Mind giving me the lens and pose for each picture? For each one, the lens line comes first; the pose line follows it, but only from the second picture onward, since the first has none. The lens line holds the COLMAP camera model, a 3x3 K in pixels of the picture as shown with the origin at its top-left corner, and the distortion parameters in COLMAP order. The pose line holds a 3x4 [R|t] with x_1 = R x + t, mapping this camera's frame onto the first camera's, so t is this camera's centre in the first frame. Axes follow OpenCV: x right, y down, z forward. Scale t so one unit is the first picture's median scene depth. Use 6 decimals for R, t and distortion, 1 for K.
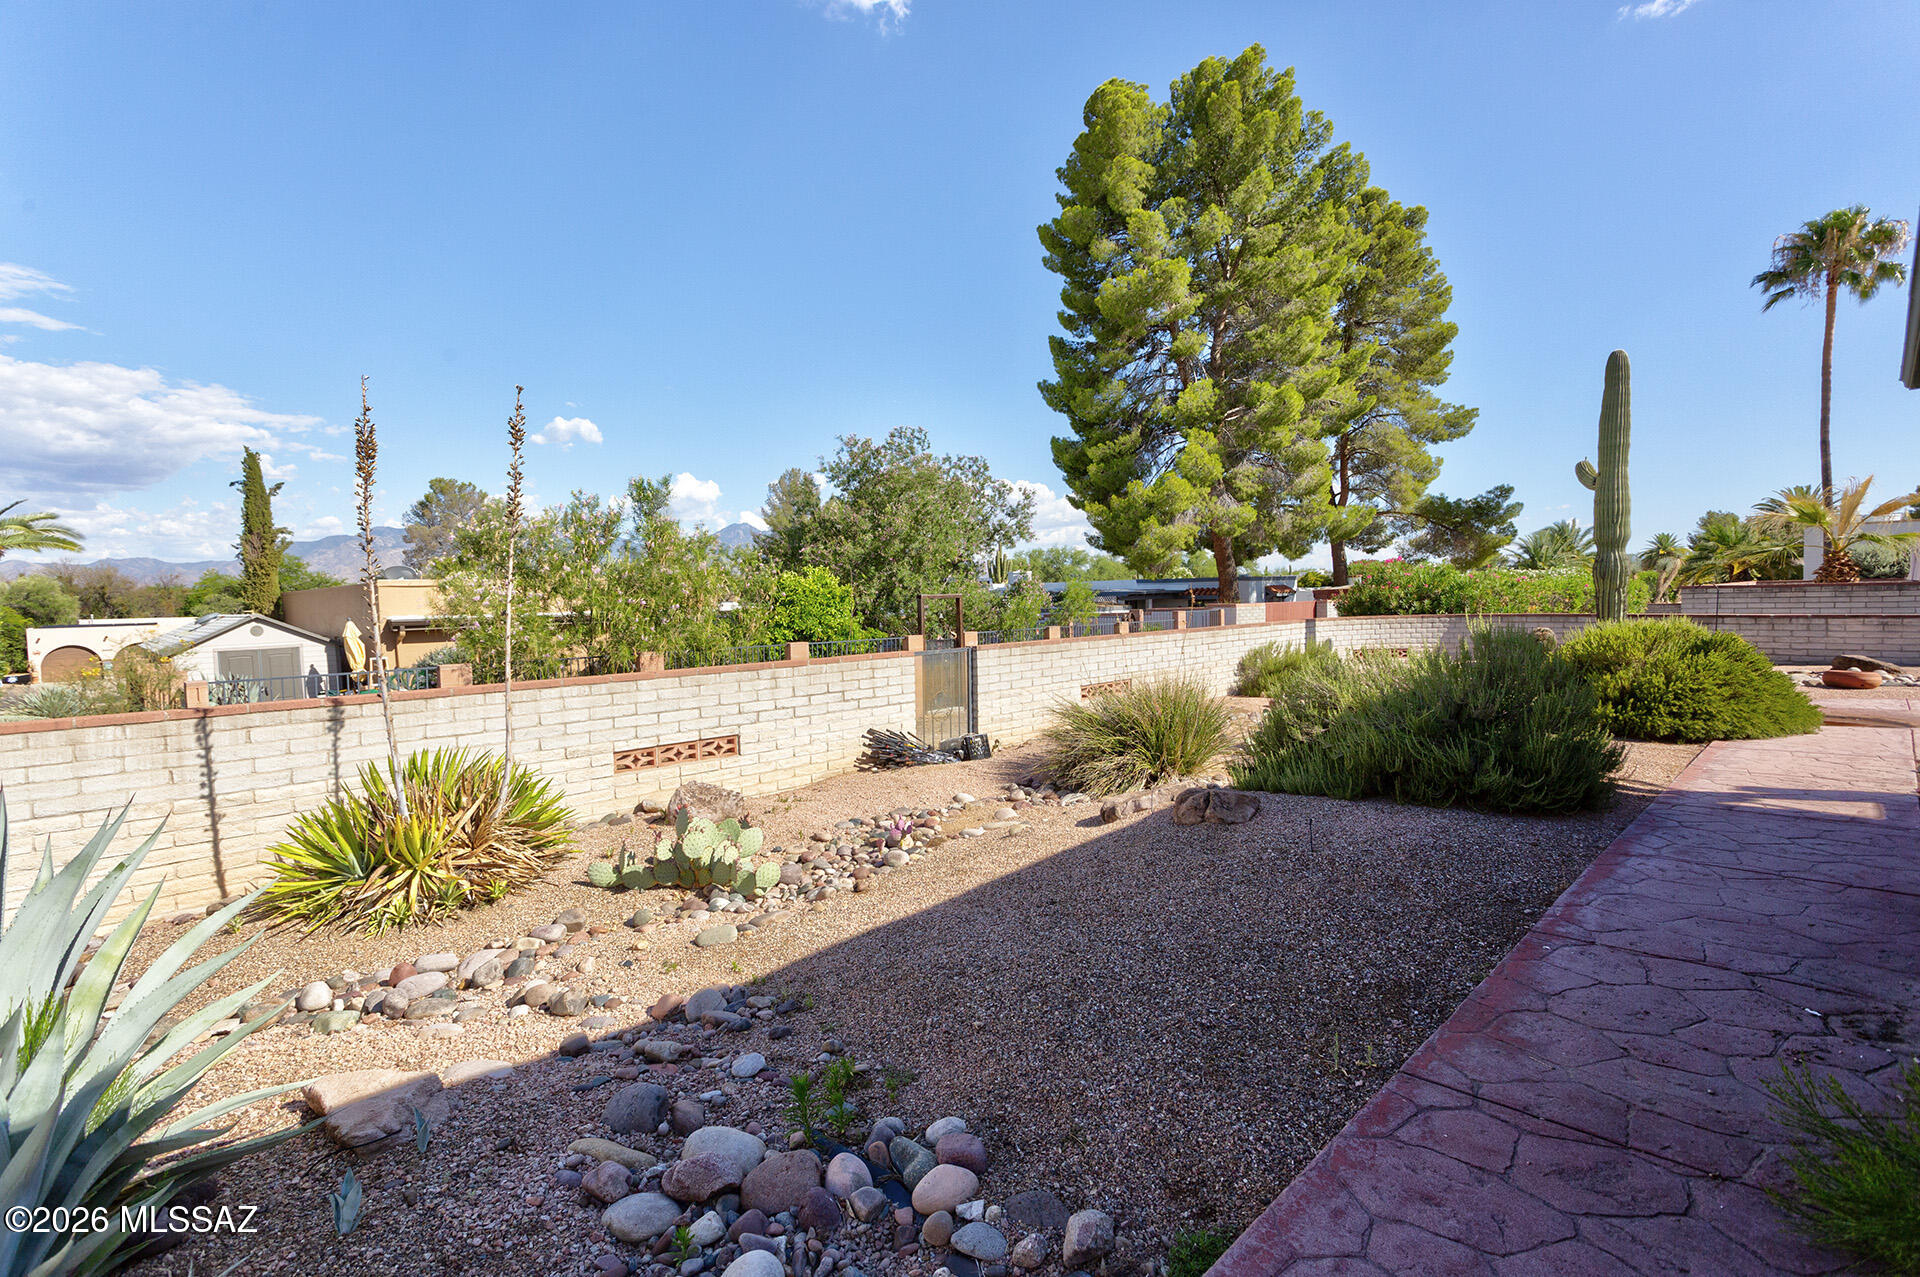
lens RADIAL K [[930.1, 0, 959.6], [0, 930.1, 627.3], [0, 0, 1]] dist [0.001901, 0.000625]
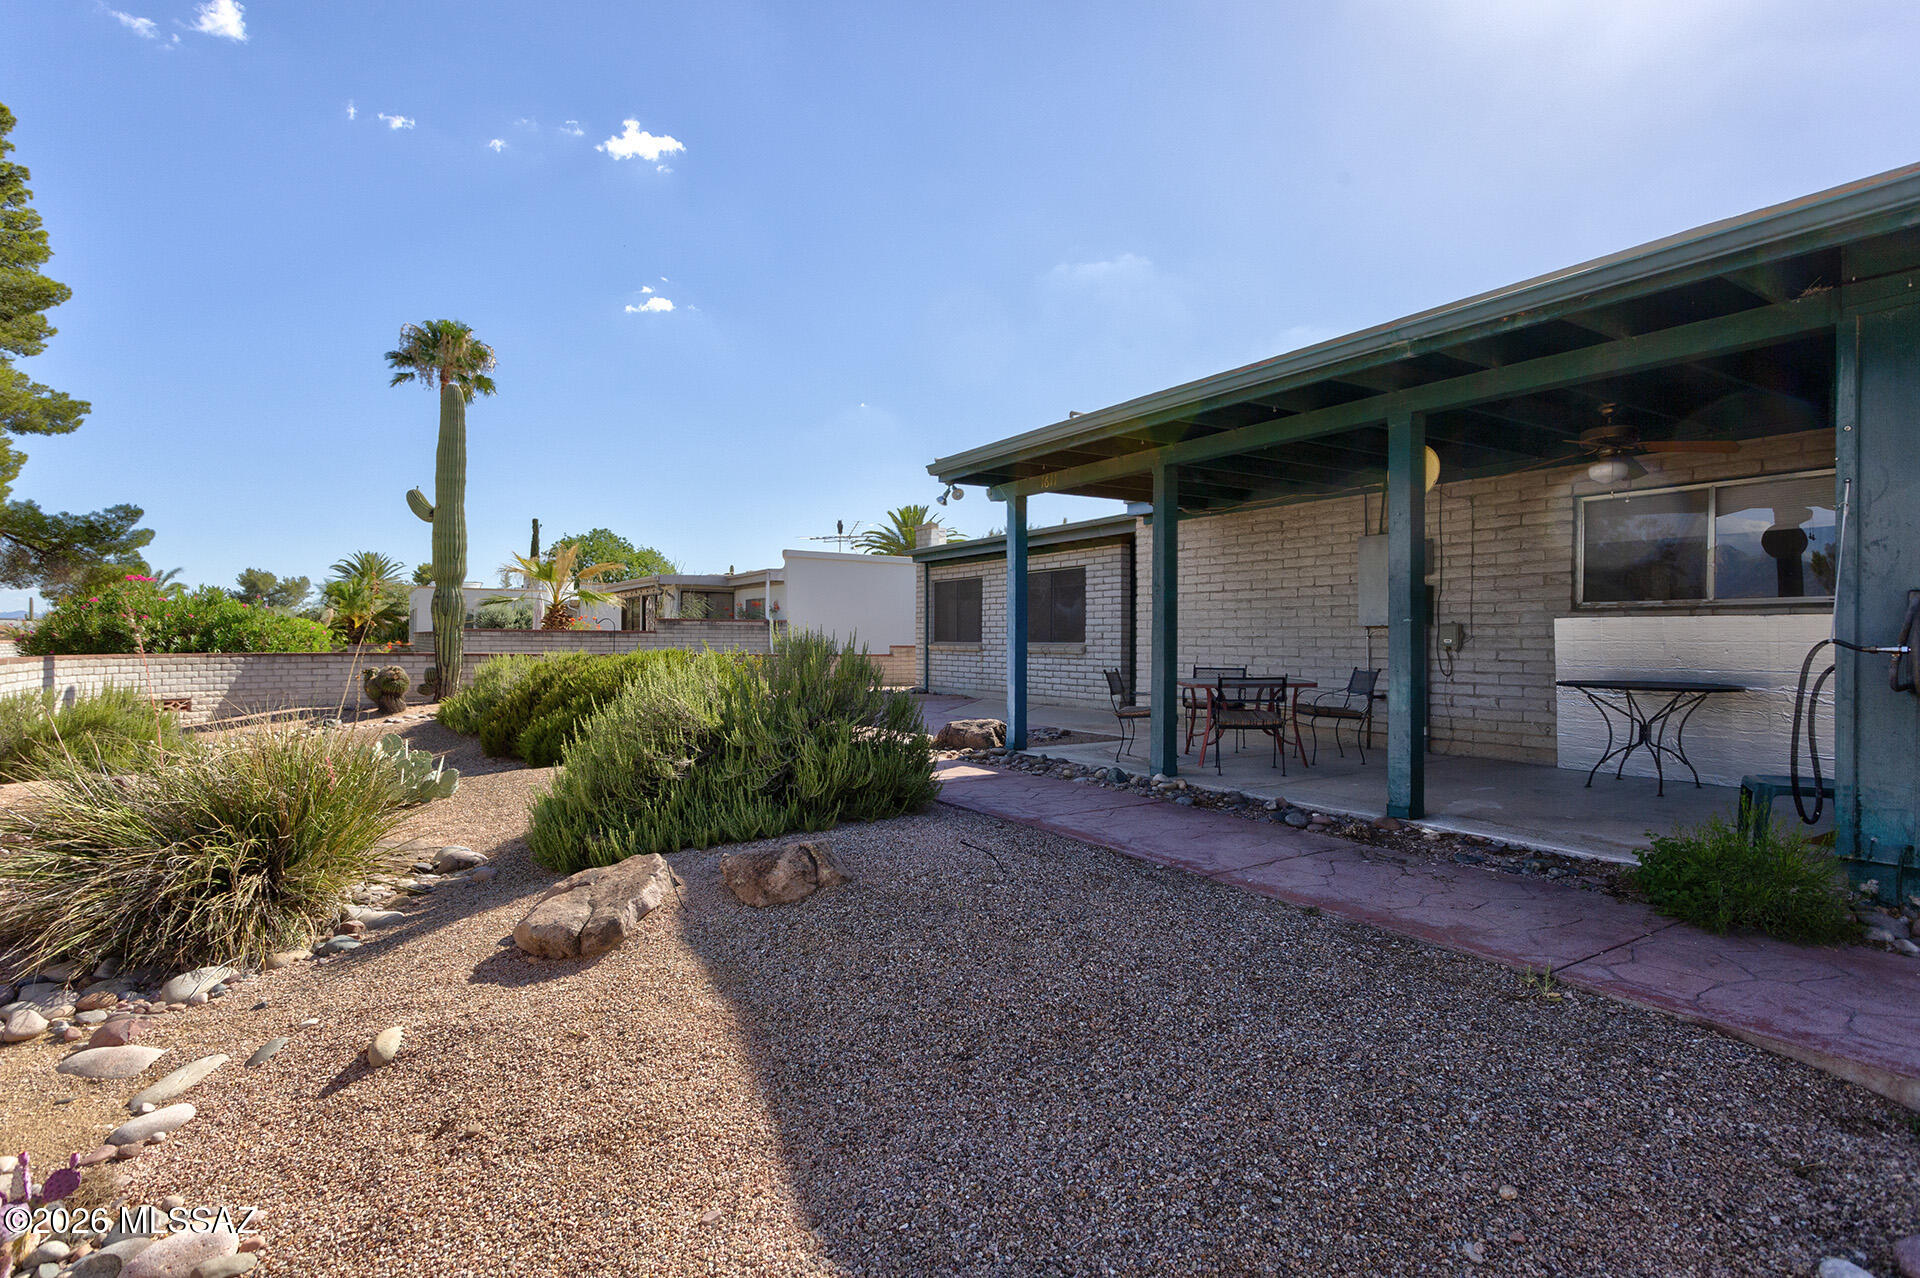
lens RADIAL K [[945.6, 0, 960.0], [0, 945.6, 639.0], [0, 0, 1]] dist [0.003842, 0.000720]
pose [[0.202375, 0.029203, 0.978873, -0.126599], [0.024003, 0.999107, -0.034769, 0.015879], [-0.979014, 0.030532, 0.201493, 0.231170]]
